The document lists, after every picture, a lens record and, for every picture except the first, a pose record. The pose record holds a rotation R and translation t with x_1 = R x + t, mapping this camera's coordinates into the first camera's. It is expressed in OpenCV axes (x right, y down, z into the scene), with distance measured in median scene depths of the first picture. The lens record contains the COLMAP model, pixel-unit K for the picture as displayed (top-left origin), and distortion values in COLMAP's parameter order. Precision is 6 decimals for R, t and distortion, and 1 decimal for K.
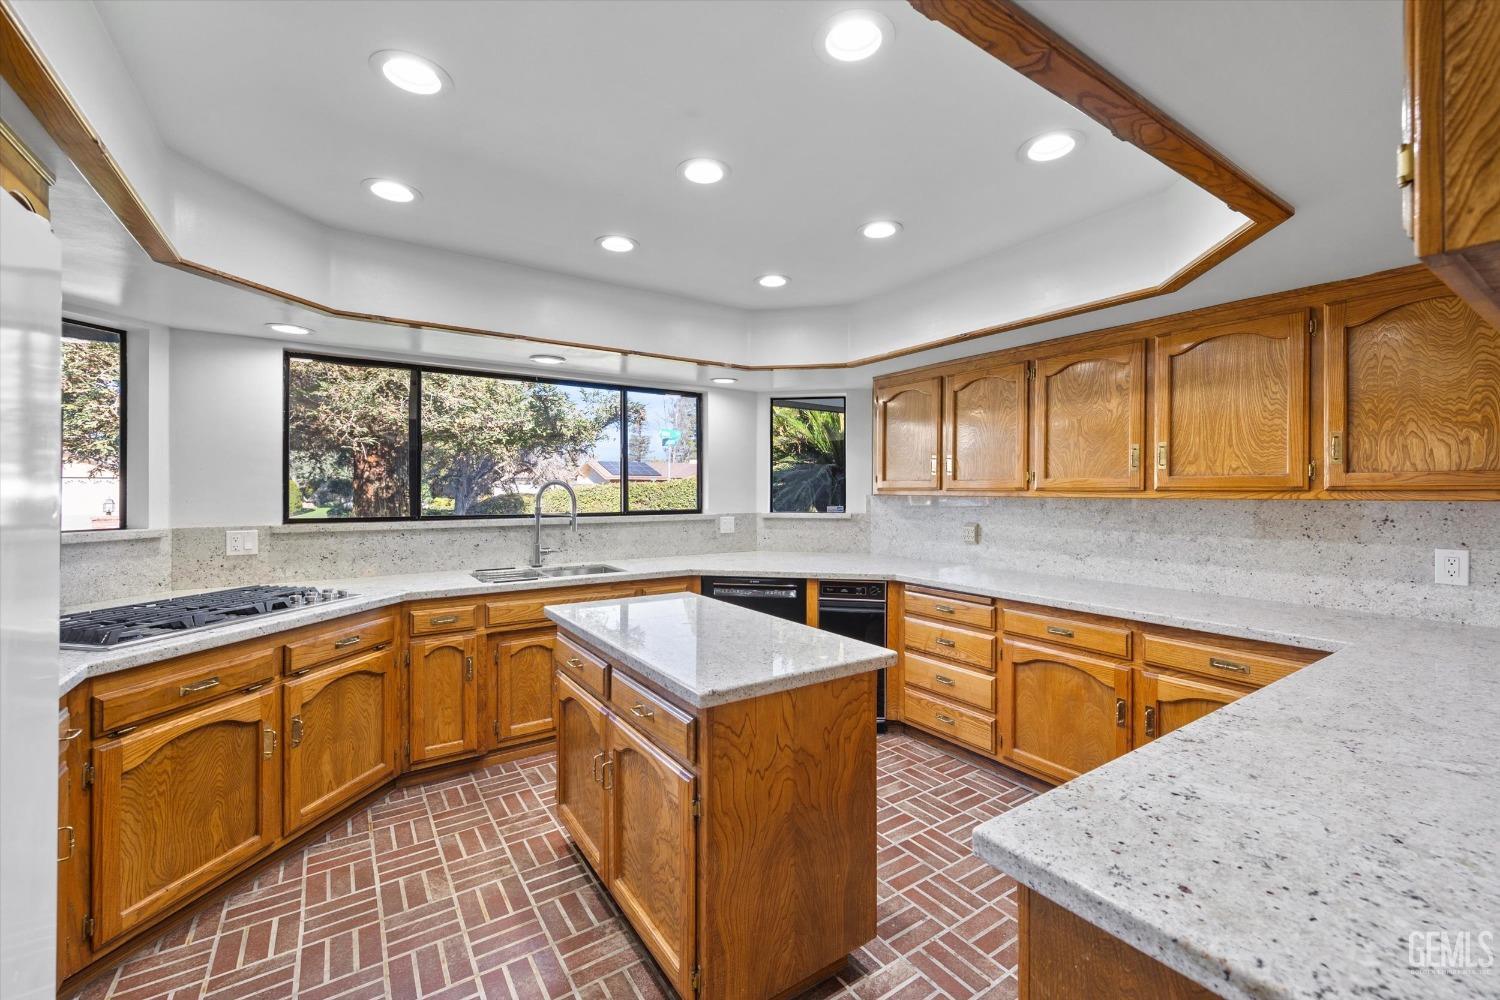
lens RADIAL K [[615.4, 0, 757.5], [0, 615.4, 490.9], [0, 0, 1]] dist [0.000121, -0.000310]
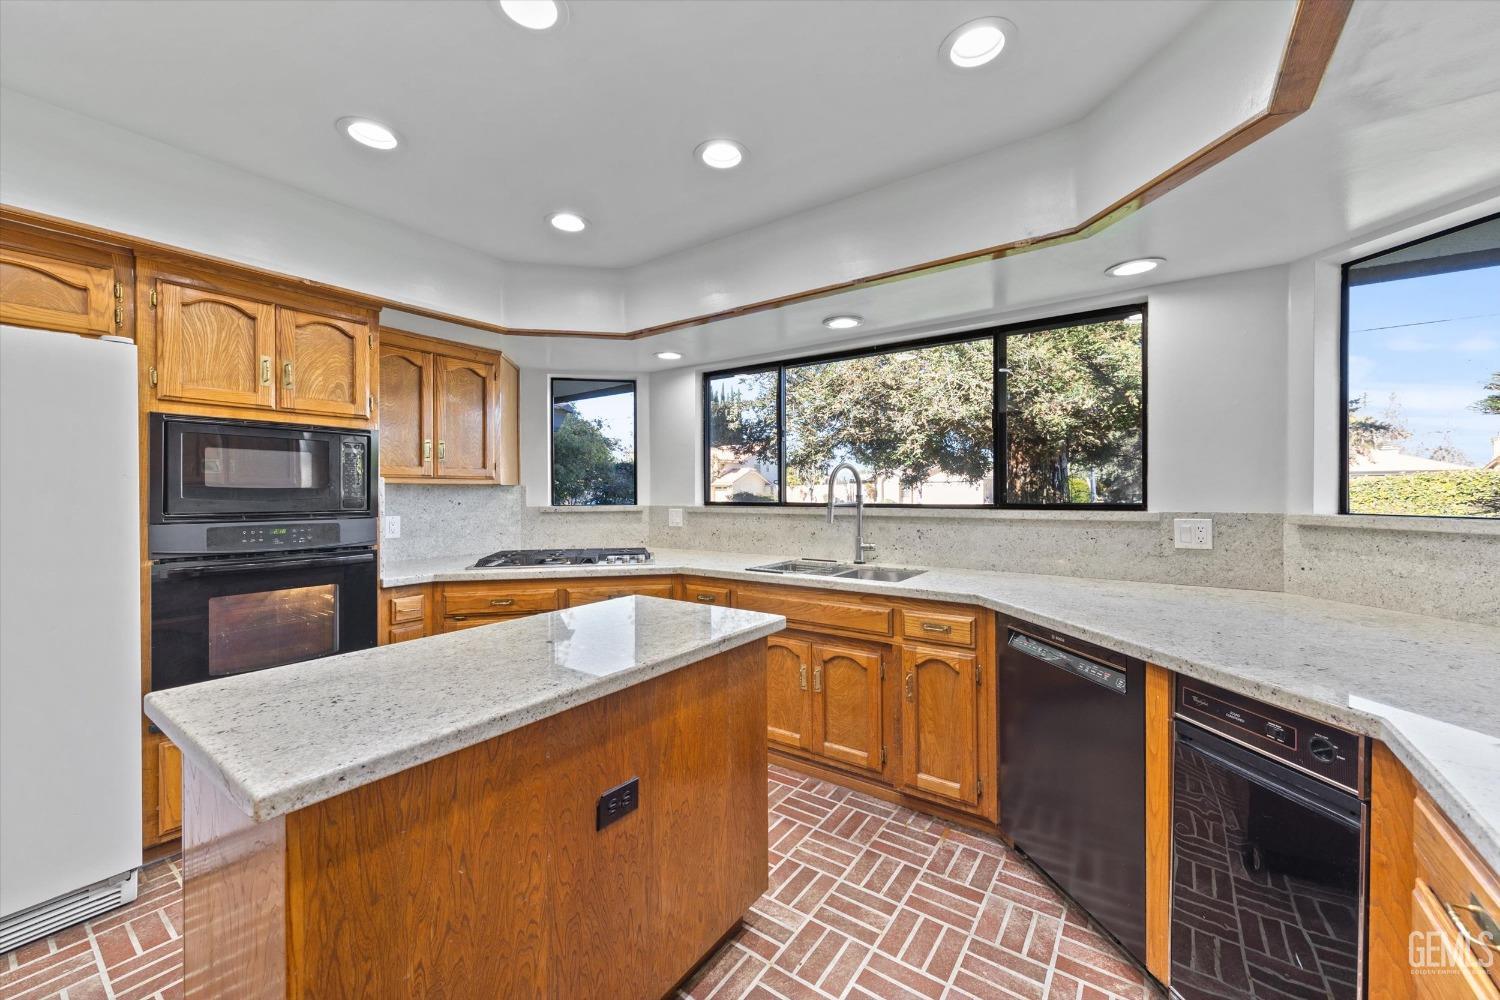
lens RADIAL K [[577.1, 0, 750.1], [0, 577.1, 495.1], [0, 0, 1]] dist [0.001634, 0.000046]
pose [[0.343591, 0.004244, -0.939110, 0.430471], [0.003233, 0.999979, 0.005702, 0.026154], [0.939114, -0.004995, 0.343570, 0.696523]]
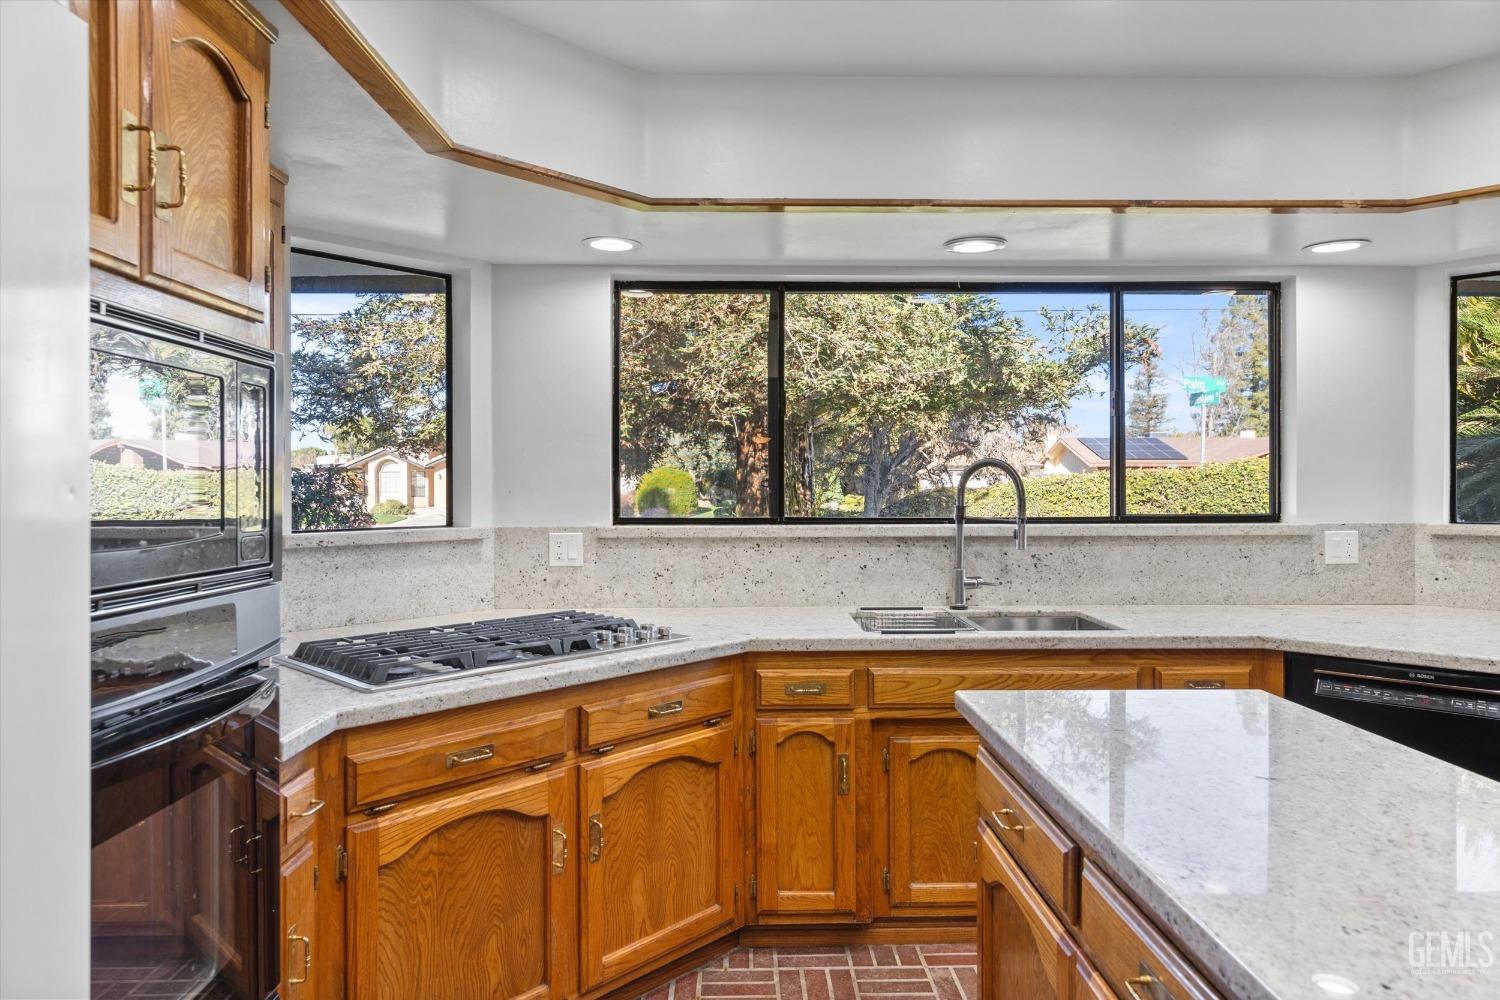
lens RADIAL K [[948.4, 0, 753.7], [0, 948.4, 487.8], [0, 0, 1]] dist [0.004812, 0.004422]
pose [[0.834870, 0.000251, -0.550448, -0.034993], [0.001150, 0.999997, 0.002201, 0.009242], [0.550446, -0.002470, 0.834867, 0.182778]]
